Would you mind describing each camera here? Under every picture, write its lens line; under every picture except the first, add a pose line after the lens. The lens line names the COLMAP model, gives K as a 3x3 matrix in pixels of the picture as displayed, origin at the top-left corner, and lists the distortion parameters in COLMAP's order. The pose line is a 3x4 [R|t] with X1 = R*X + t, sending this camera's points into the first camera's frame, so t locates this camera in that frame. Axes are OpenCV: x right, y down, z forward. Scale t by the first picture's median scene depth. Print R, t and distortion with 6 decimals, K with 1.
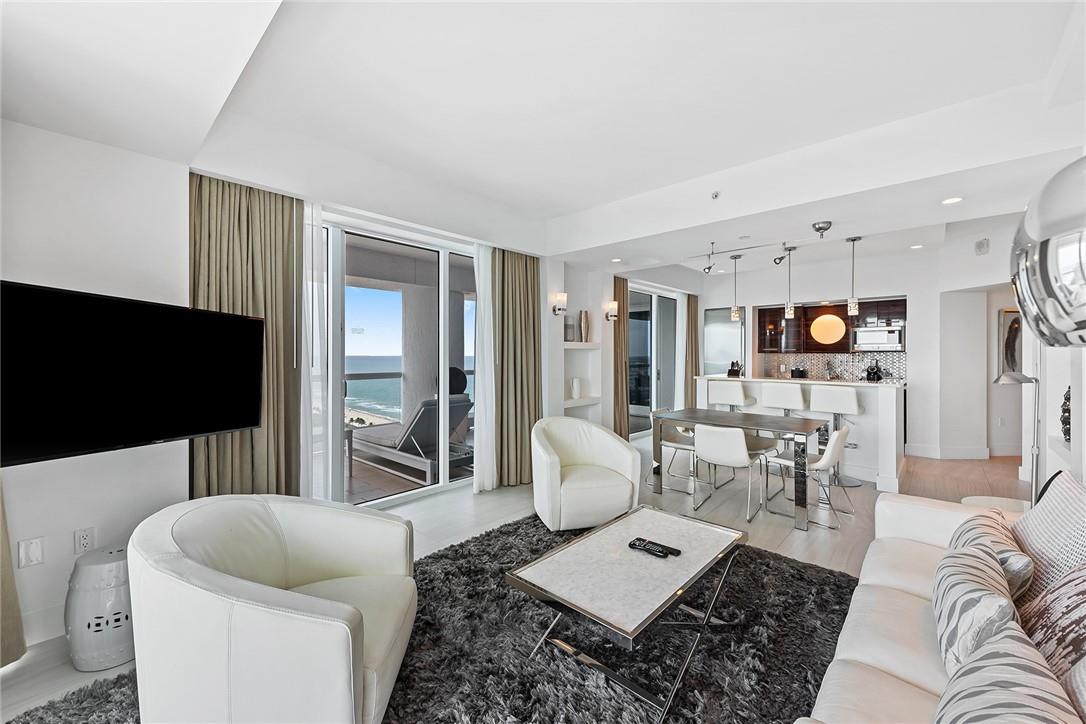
lens RADIAL K [[424.1, 0, 543.0], [0, 424.1, 362.0], [0, 0, 1]] dist [0.017592, -0.007670]
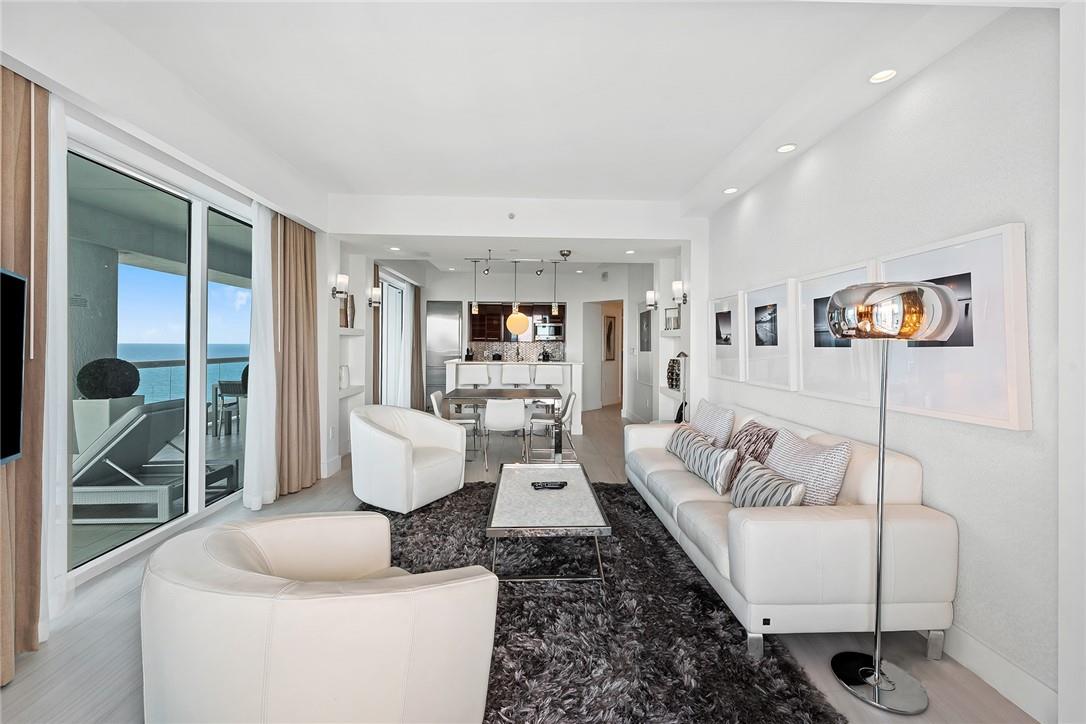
lens RADIAL K [[426.2, 0, 541.0], [0, 426.2, 352.3], [0, 0, 1]] dist [0.022762, -0.007710]
pose [[0.707273, -0.012269, 0.706834, -0.328341], [0.007622, 0.999924, 0.009729, 0.001541], [-0.706900, -0.001494, 0.707312, 0.031164]]
